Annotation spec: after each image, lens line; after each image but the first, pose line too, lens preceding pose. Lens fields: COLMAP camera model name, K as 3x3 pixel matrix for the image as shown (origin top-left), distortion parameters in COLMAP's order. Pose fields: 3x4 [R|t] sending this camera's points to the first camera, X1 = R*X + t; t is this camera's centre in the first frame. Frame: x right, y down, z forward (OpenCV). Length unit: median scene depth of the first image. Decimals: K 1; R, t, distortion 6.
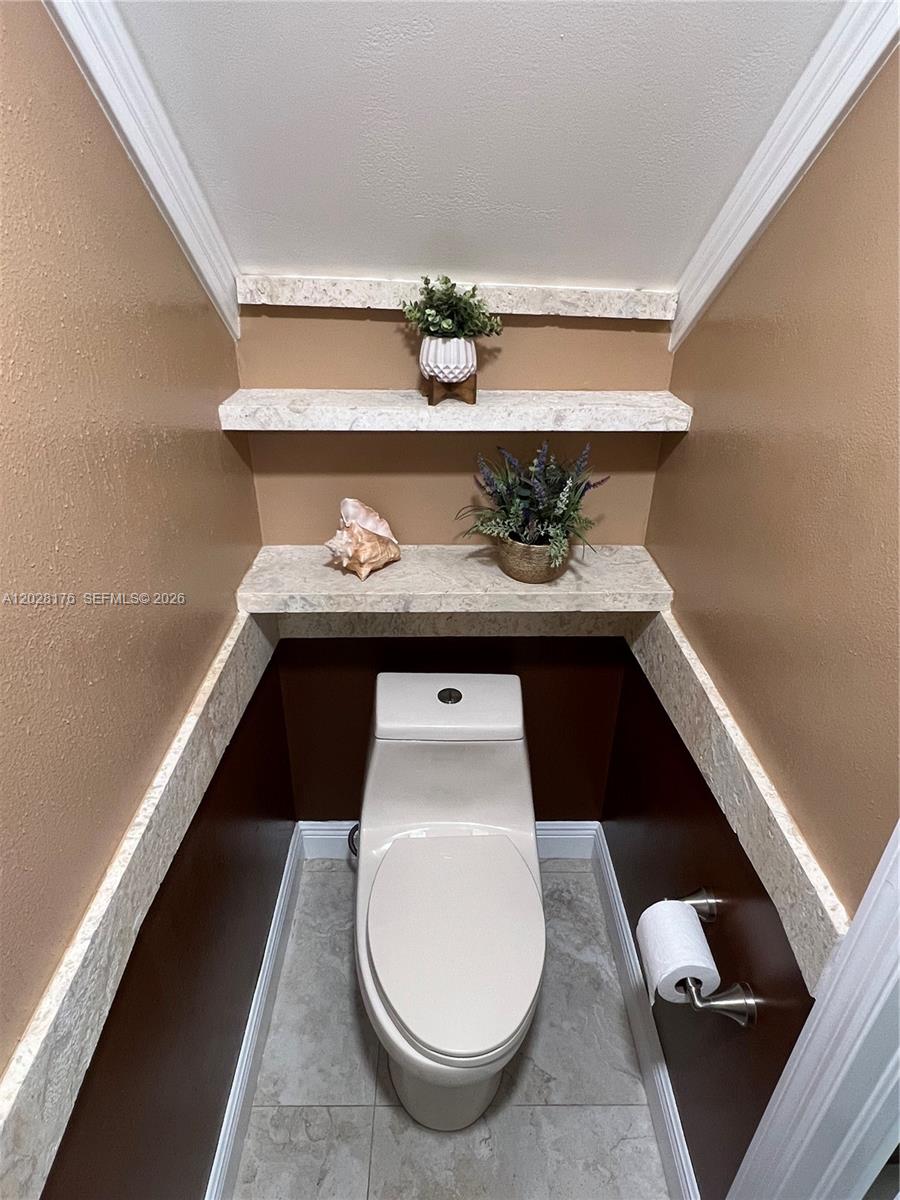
lens RADIAL K [[690.1, 0, 453.9], [0, 690.1, 593.1], [0, 0, 1]] dist [-0.001749, -0.000752]
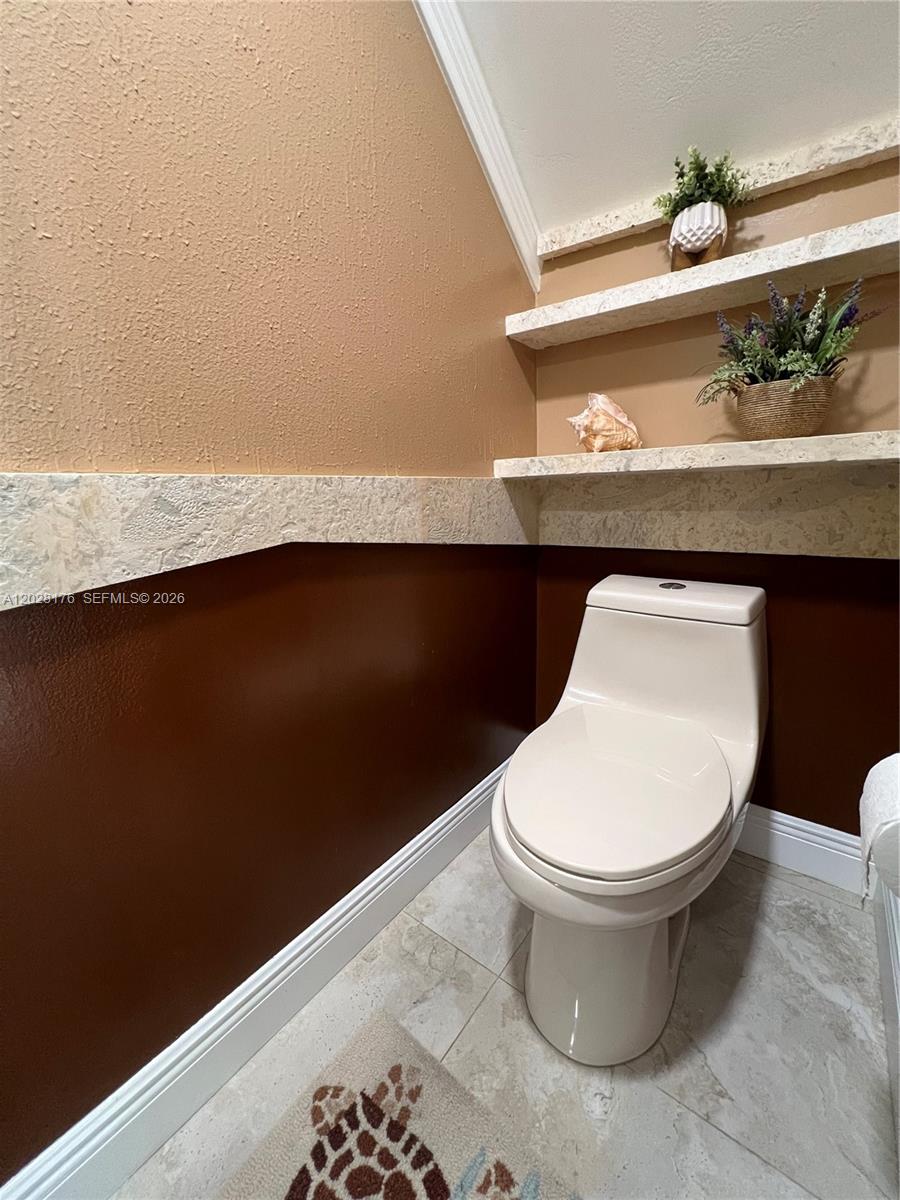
lens RADIAL K [[478.1, 0, 453.7], [0, 478.1, 597.3], [0, 0, 1]] dist [-0.003692, 0.000776]
pose [[0.780079, 0.088667, -0.619366, 0.189066], [-0.256518, 0.948211, -0.187336, 0.402876], [0.570679, 0.305016, 0.762424, 0.329987]]
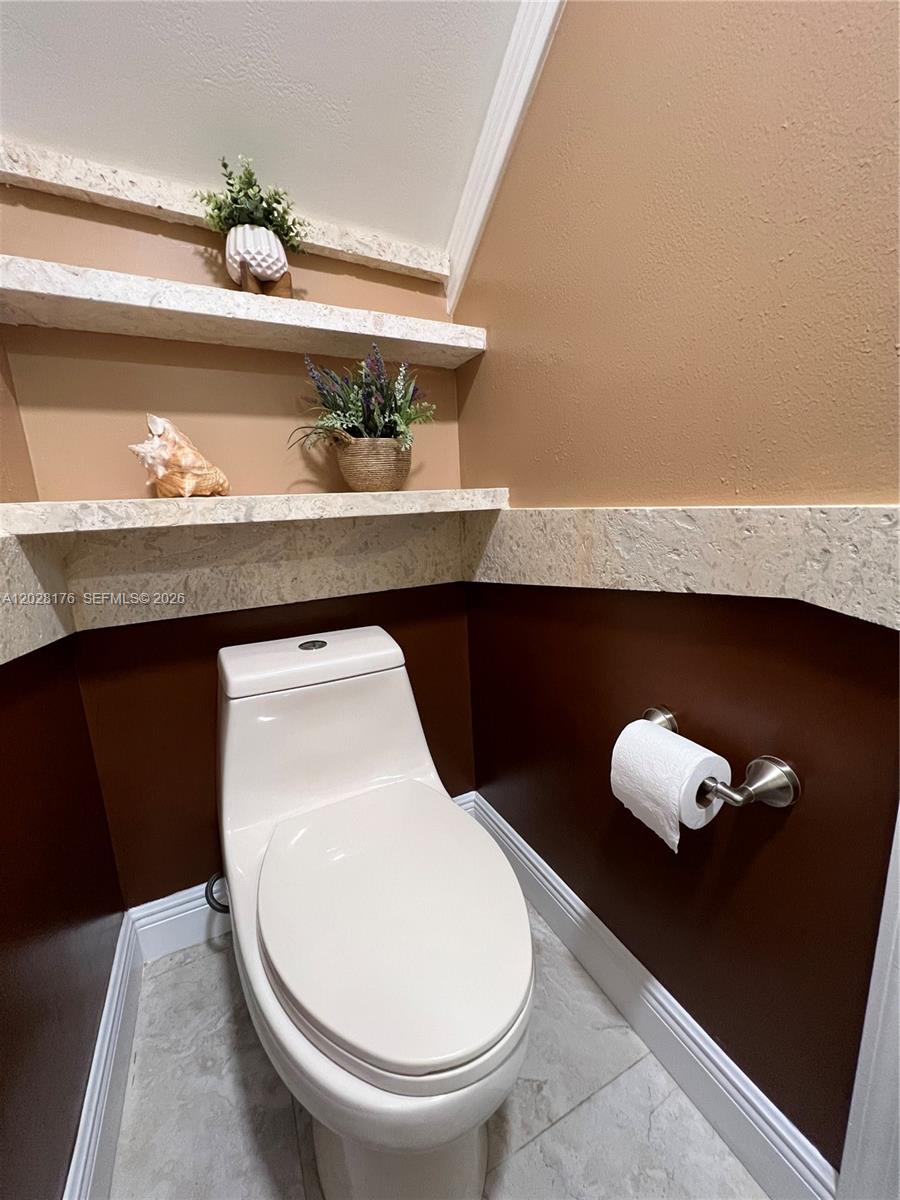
lens RADIAL K [[478.1, 0, 453.7], [0, 478.1, 597.3], [0, 0, 1]] dist [-0.003692, 0.000776]
pose [[0.900106, -0.143254, 0.411447, -0.093981], [0.259191, 0.935165, -0.241424, 0.310593], [-0.350186, 0.323951, 0.878878, 0.405063]]
